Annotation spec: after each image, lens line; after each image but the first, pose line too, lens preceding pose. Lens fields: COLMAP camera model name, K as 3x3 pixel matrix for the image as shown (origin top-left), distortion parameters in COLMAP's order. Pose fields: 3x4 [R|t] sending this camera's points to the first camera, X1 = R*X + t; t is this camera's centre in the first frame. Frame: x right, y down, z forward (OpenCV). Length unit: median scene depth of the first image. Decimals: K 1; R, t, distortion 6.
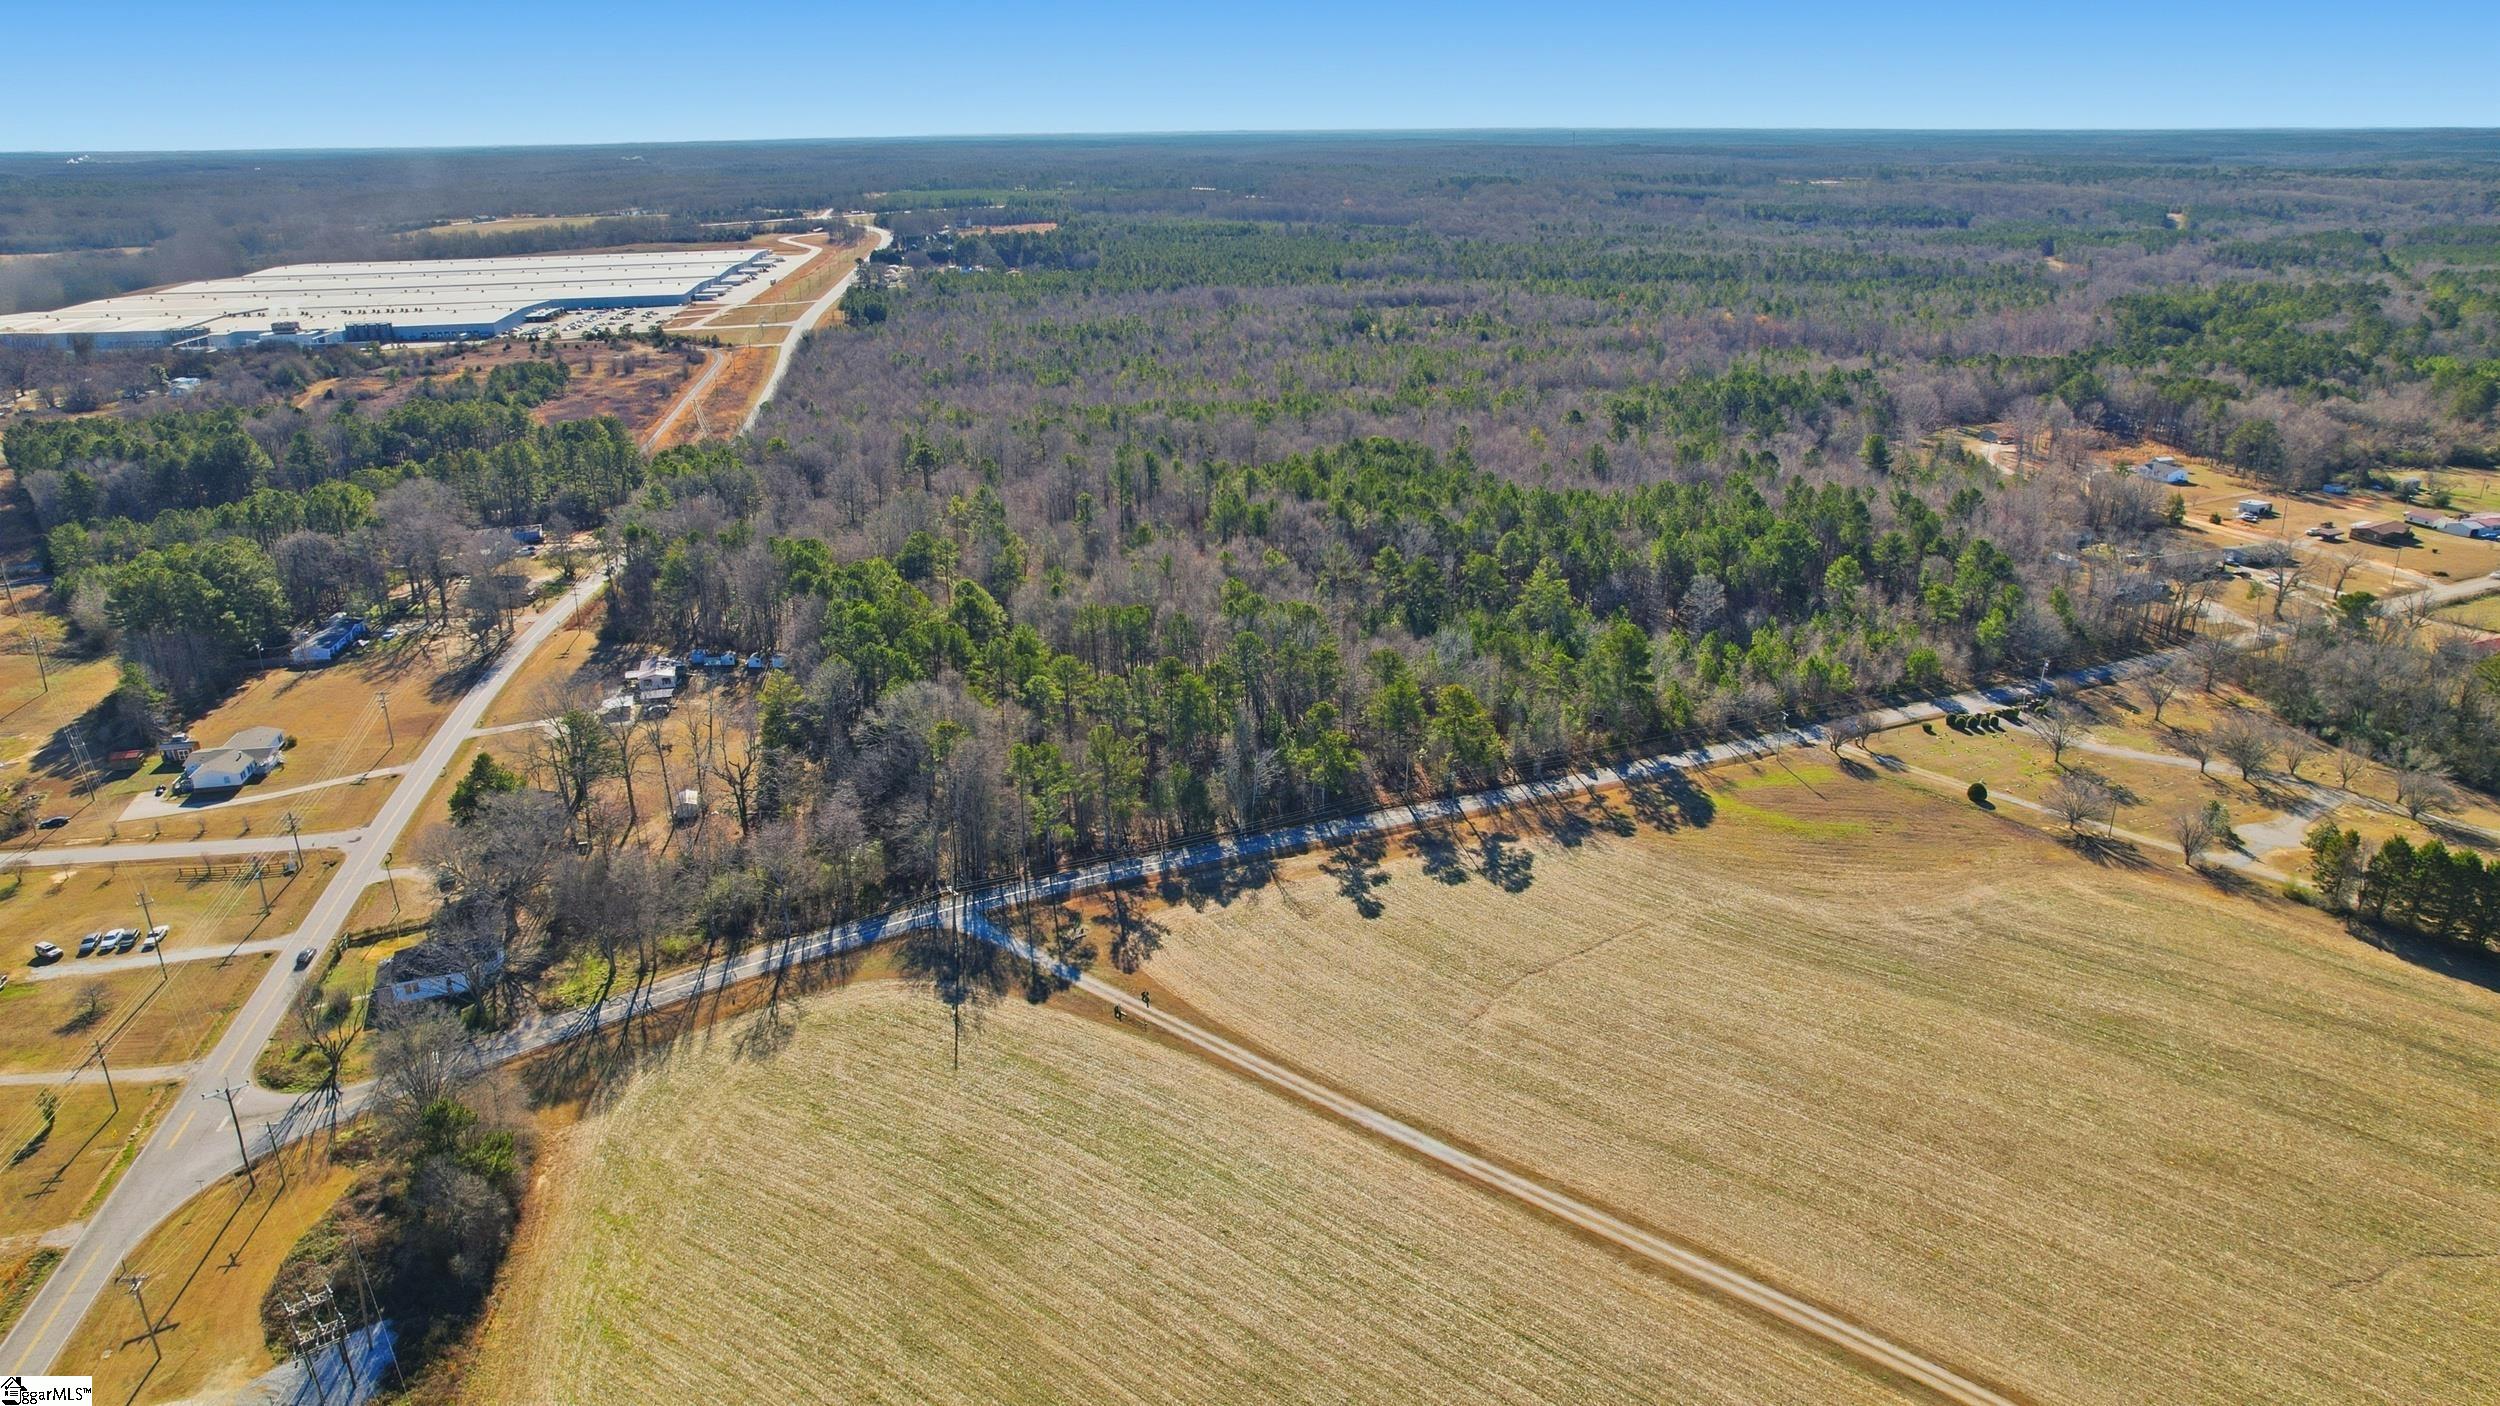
lens RADIAL K [[1600.2, 0, 1250.4], [0, 1600.2, 702.6], [0, 0, 1]] dist [-0.075753, 0.064790]
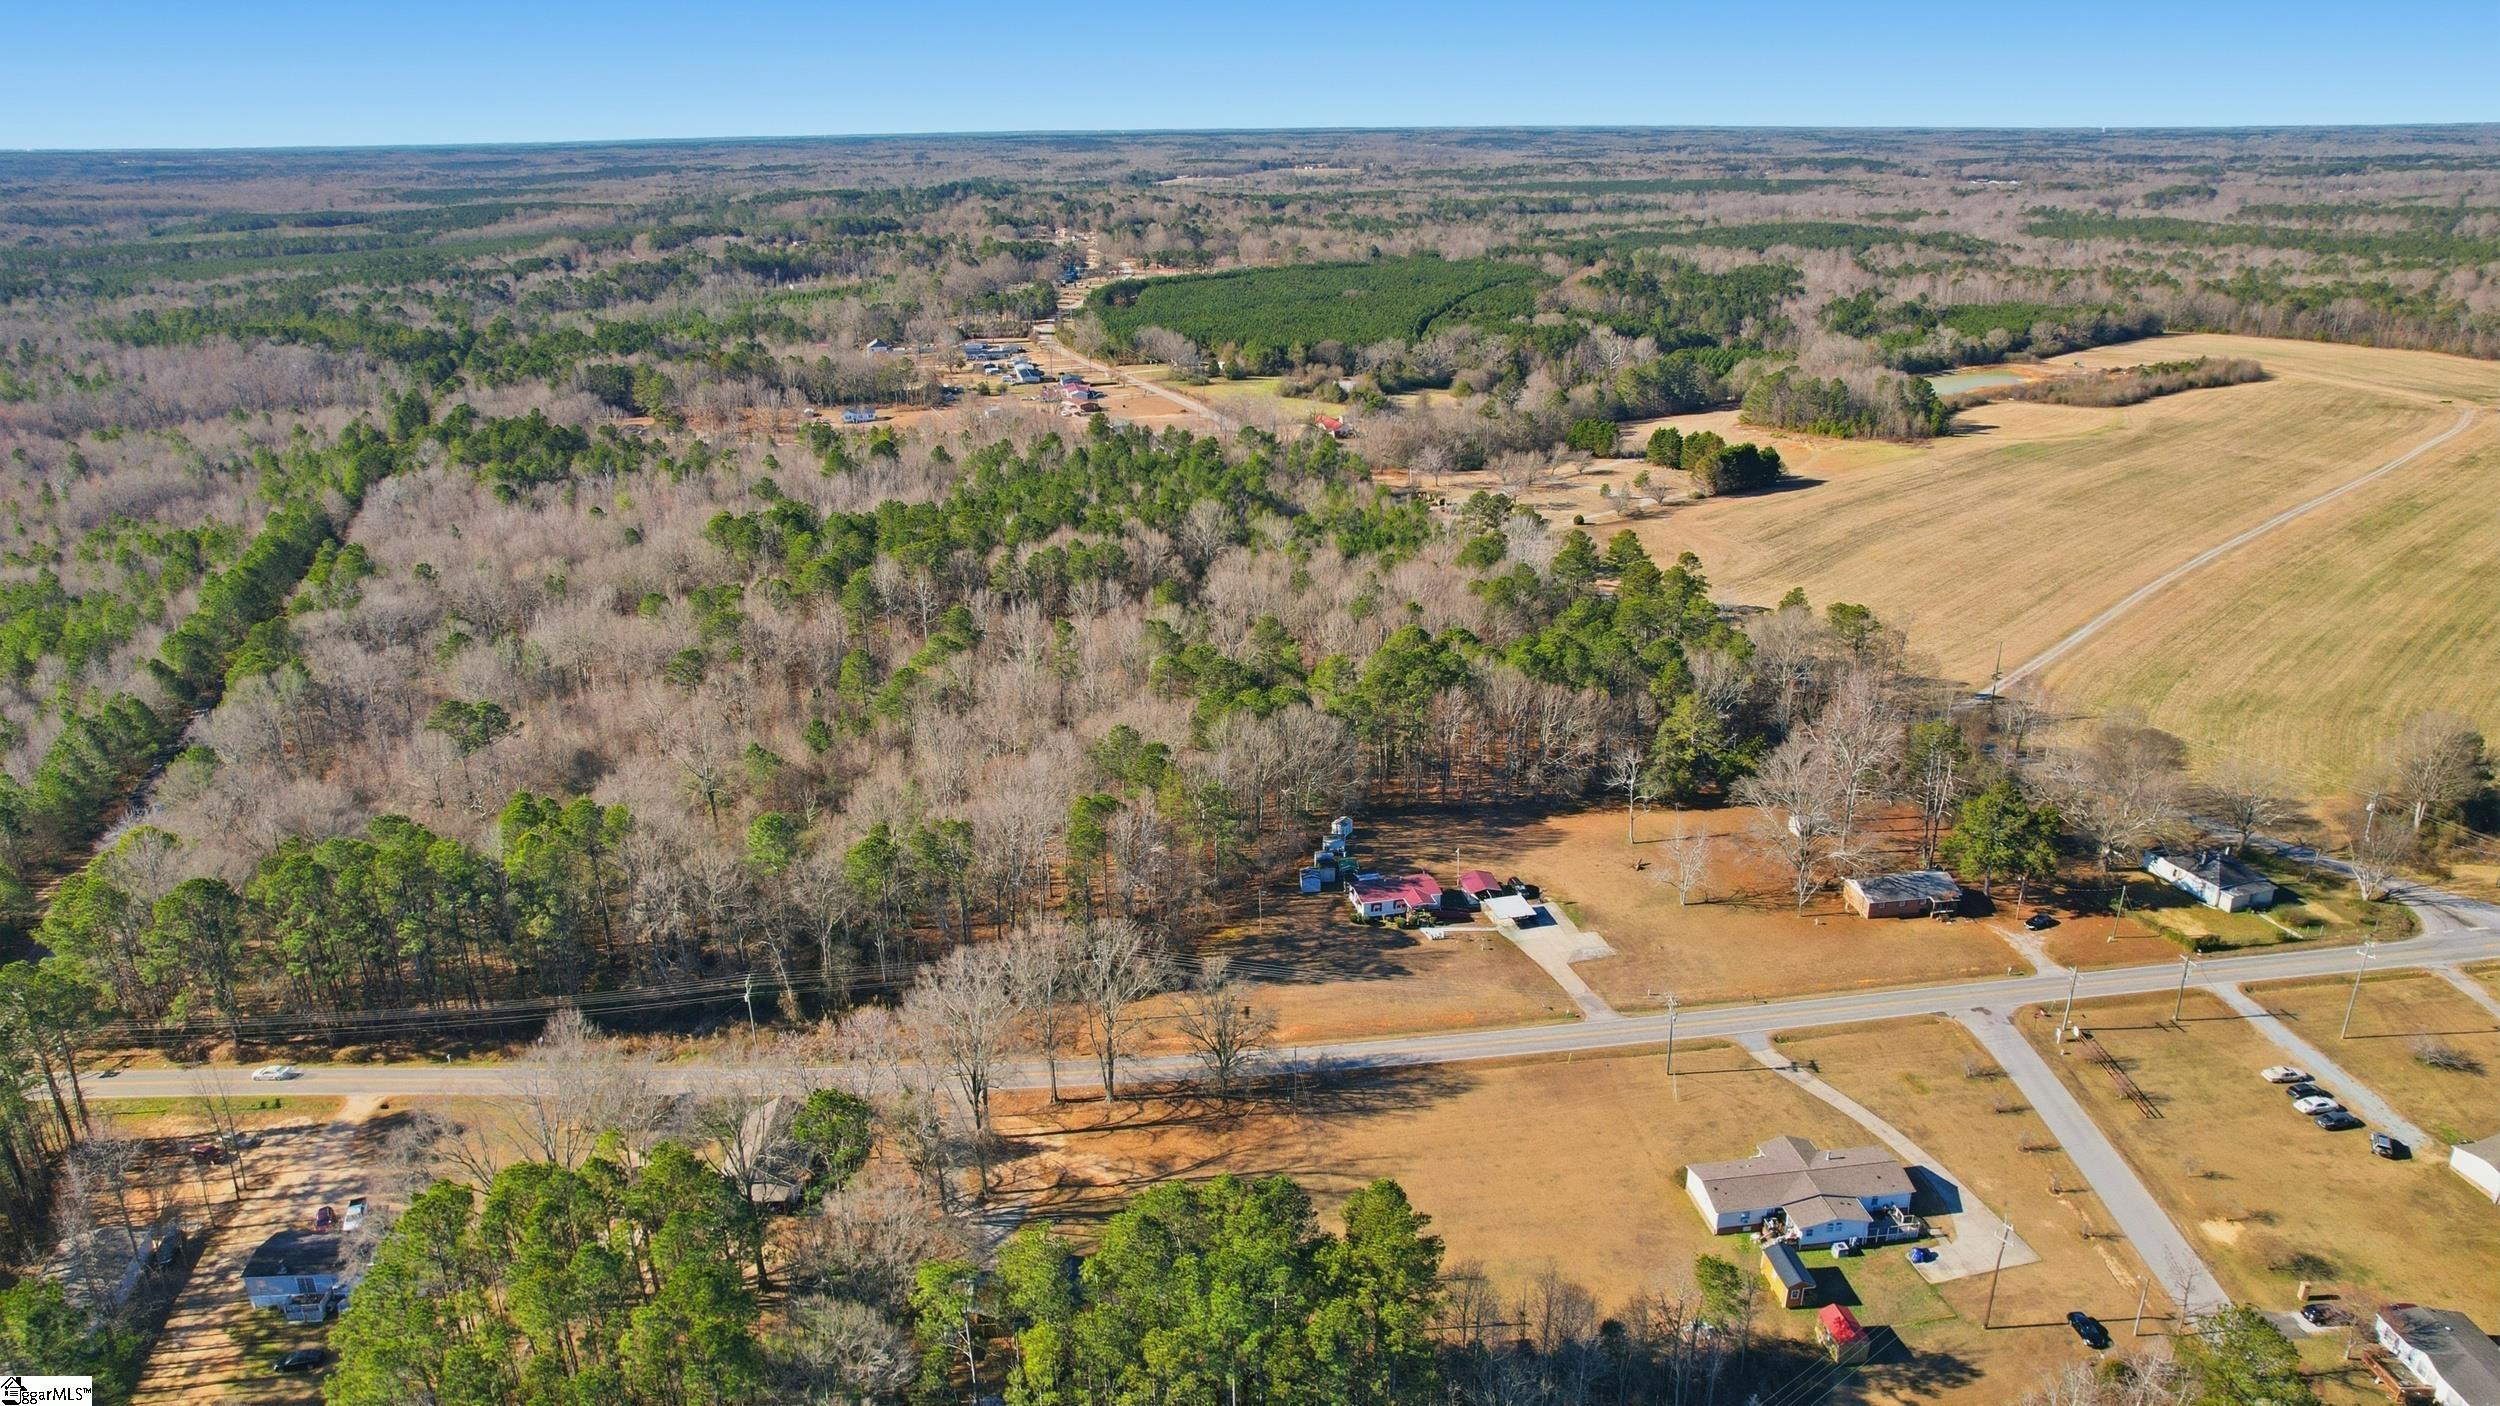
lens RADIAL K [[1600.2, 0, 1244.6], [0, 1600.2, 704.6], [0, 0, 1]] dist [-0.075753, 0.064790]
pose [[0.069901, -0.335815, 0.939331, -1.209630], [0.351422, 0.889559, 0.291870, -0.385013], [-0.933604, 0.309699, 0.180194, 1.087167]]
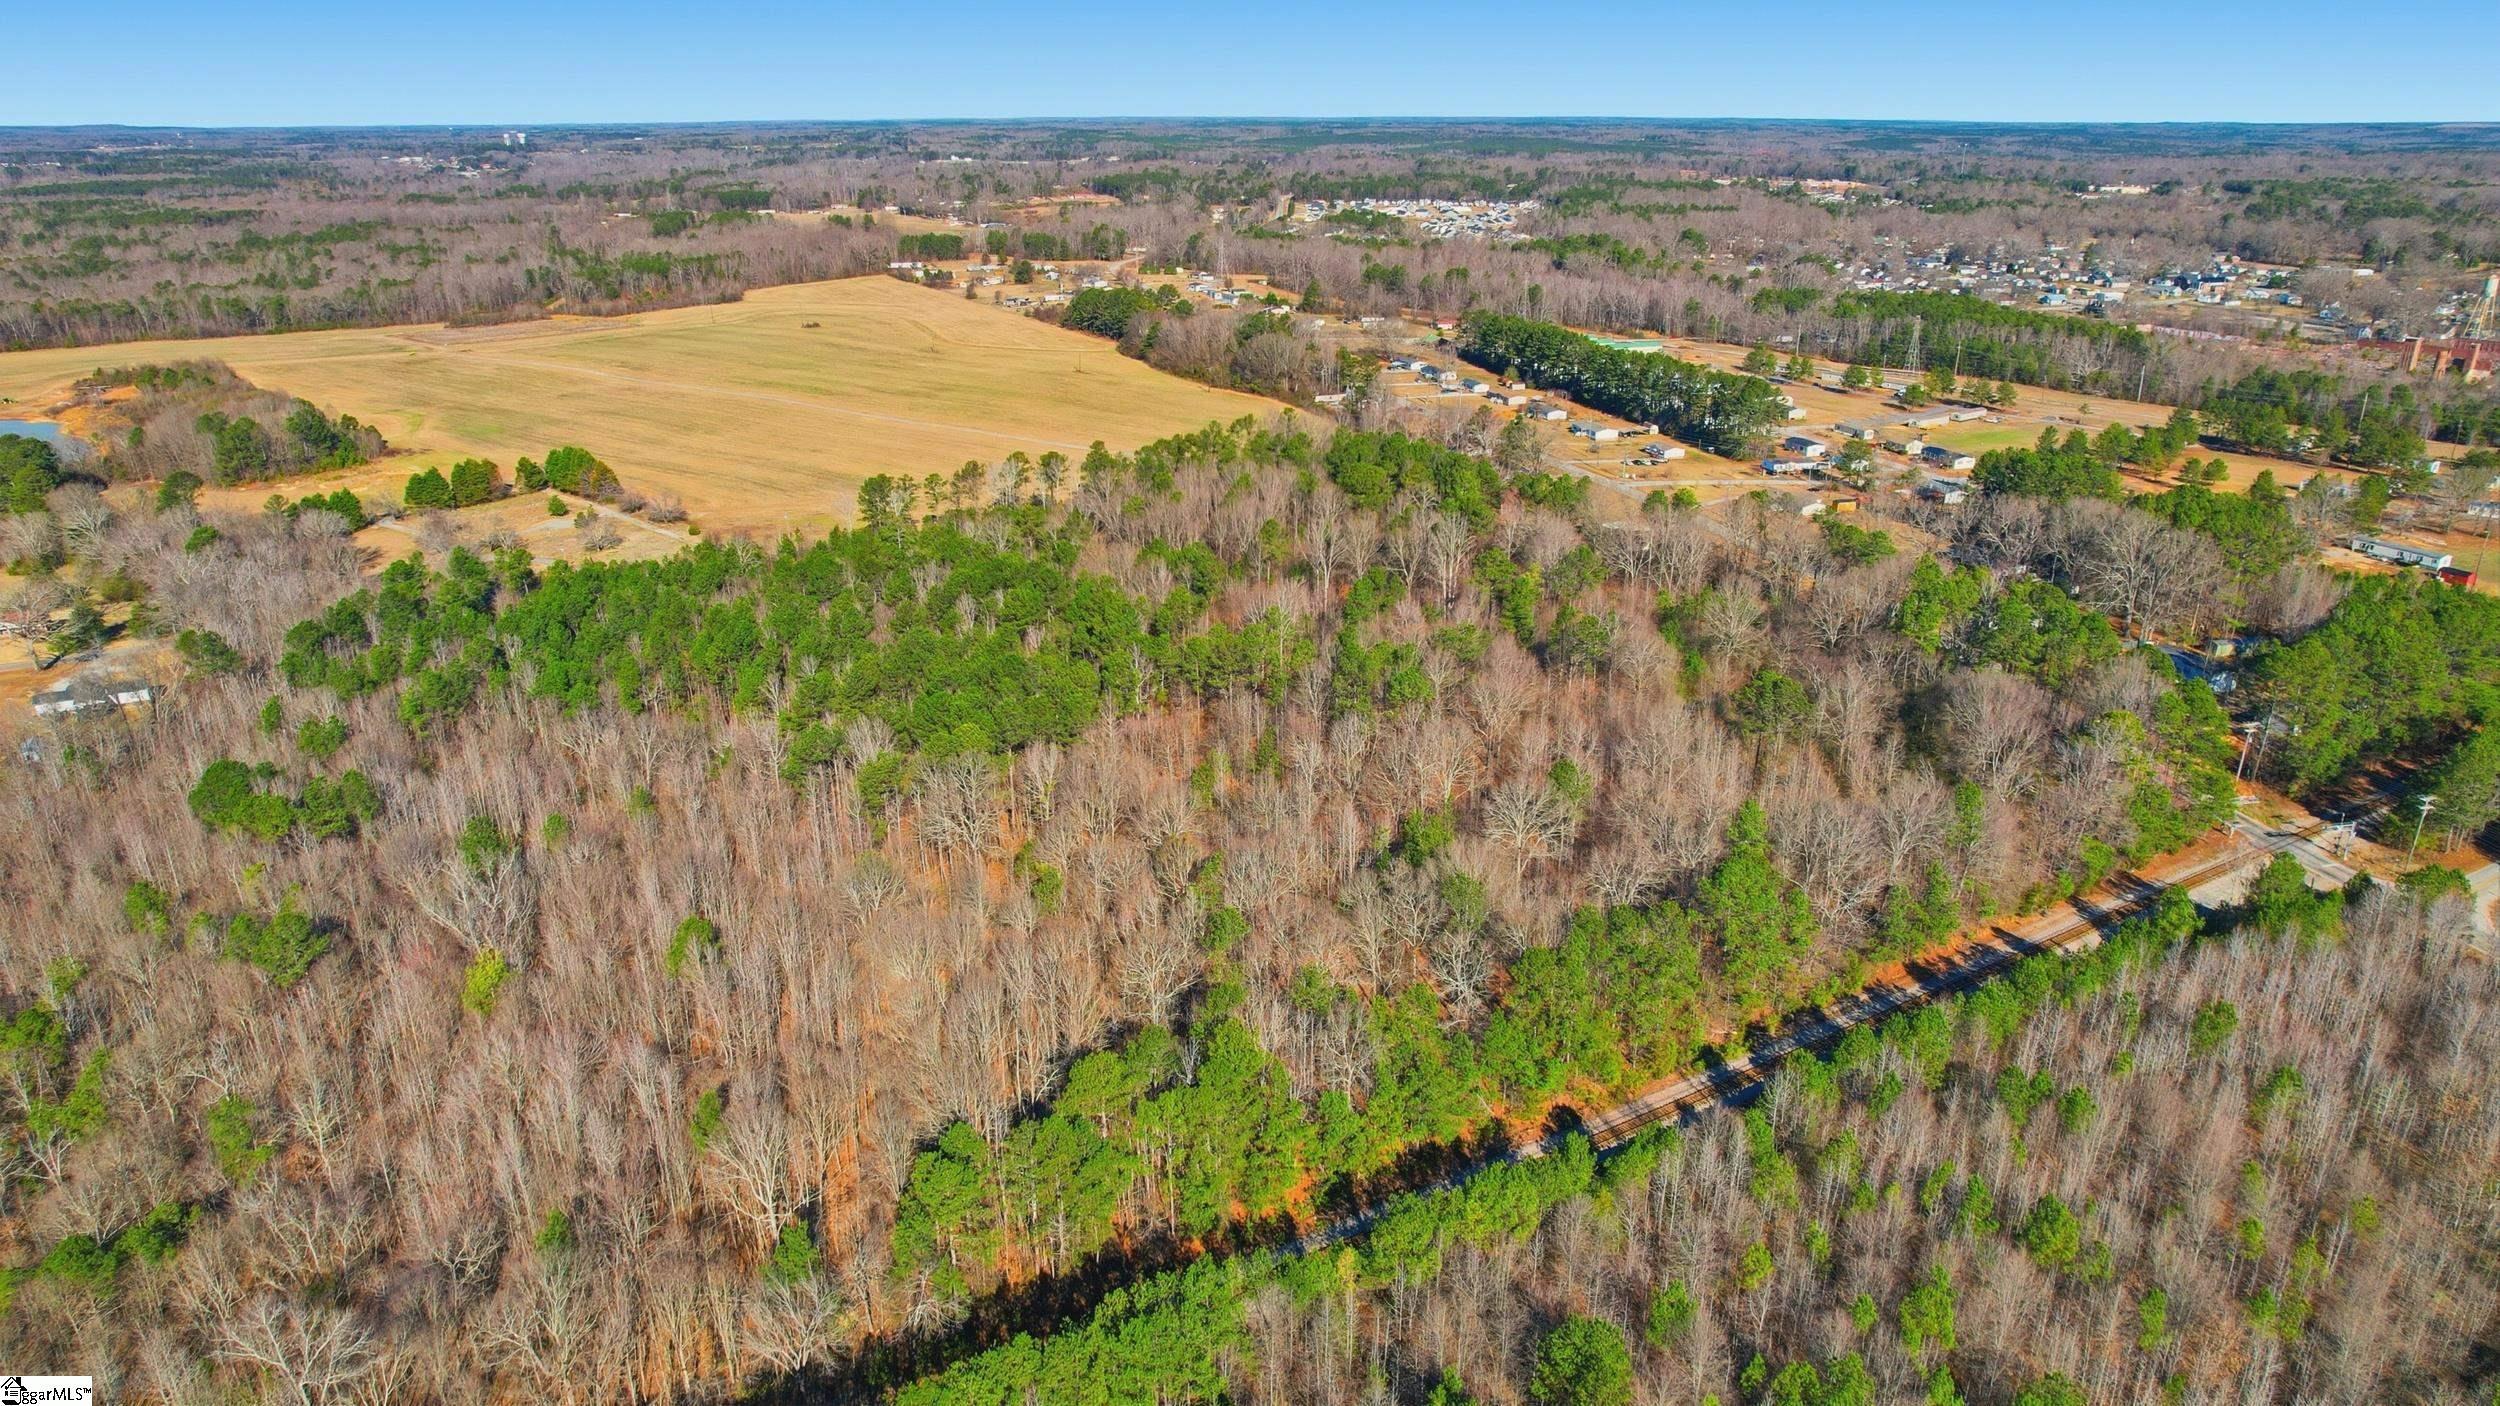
lens RADIAL K [[1600.2, 0, 1244.1], [0, 1600.2, 688.6], [0, 0, 1]] dist [-0.075753, 0.064790]
pose [[-0.994360, 0.047694, -0.094730, 0.059599], [-0.024734, 0.764272, 0.644420, -0.877902], [0.103134, 0.643129, -0.758781, 2.390697]]
